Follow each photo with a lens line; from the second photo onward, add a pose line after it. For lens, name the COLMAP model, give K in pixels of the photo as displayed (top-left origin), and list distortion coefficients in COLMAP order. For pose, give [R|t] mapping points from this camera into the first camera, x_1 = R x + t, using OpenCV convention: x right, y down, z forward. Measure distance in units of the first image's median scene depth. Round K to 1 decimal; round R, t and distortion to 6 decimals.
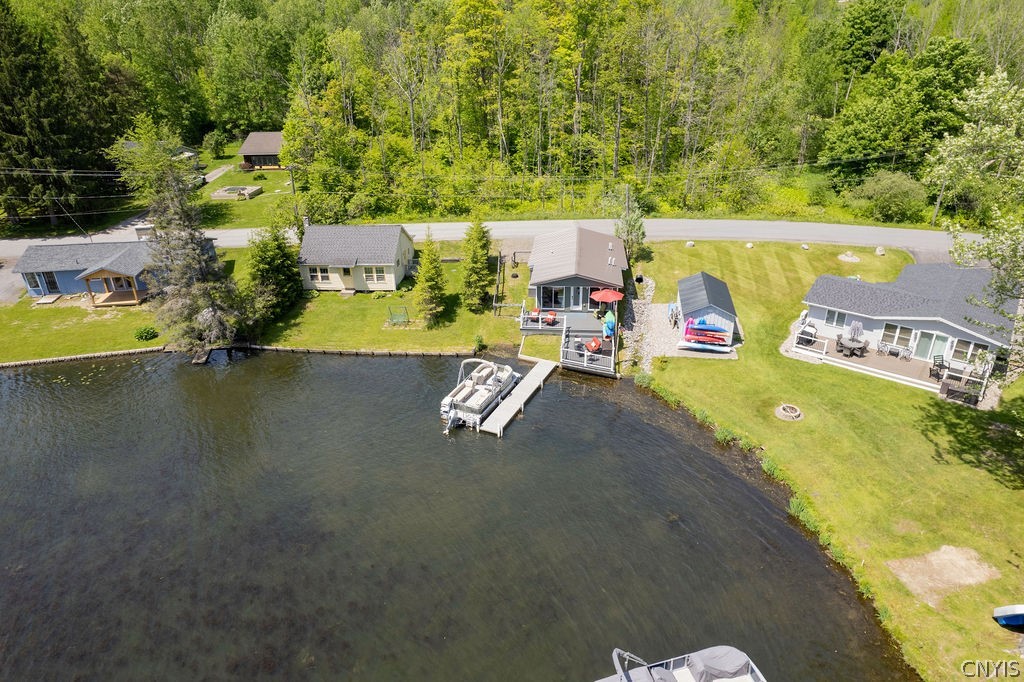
lens RADIAL K [[647.1, 0, 512.0], [0, 647.1, 341.0], [0, 0, 1]] dist [-0.062576, 0.043802]
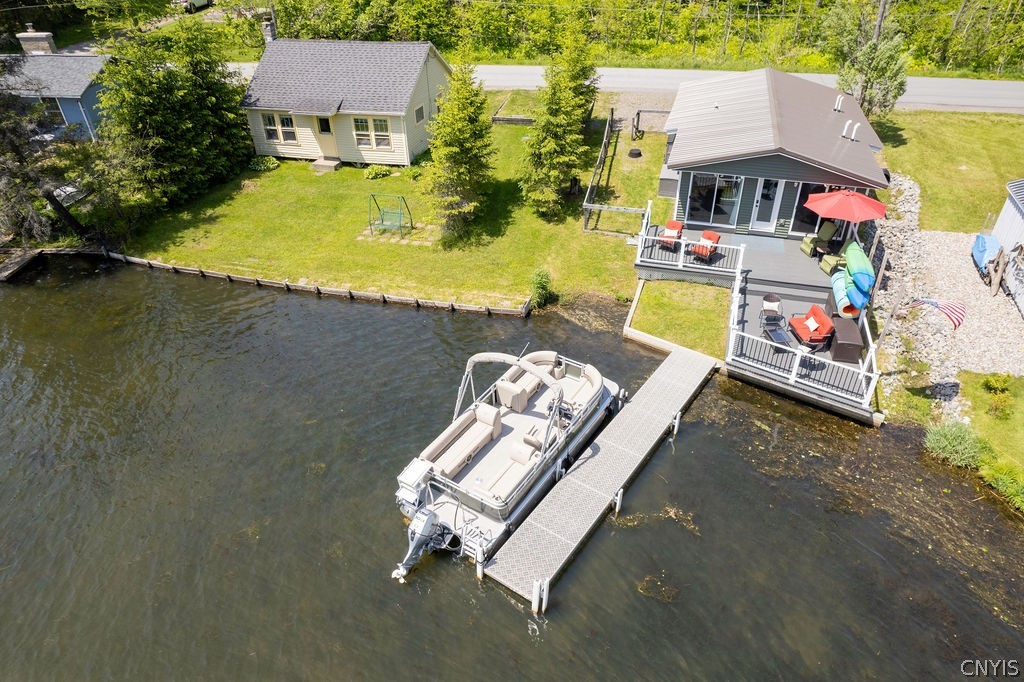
lens RADIAL K [[647.1, 0, 512.0], [0, 647.1, 341.0], [0, 0, 1]] dist [-0.062576, 0.043802]
pose [[0.982342, 0.105037, -0.154827, 0.003207], [-0.079610, 0.983550, 0.162147, -0.030854], [0.169312, -0.146958, 0.974544, 0.511747]]
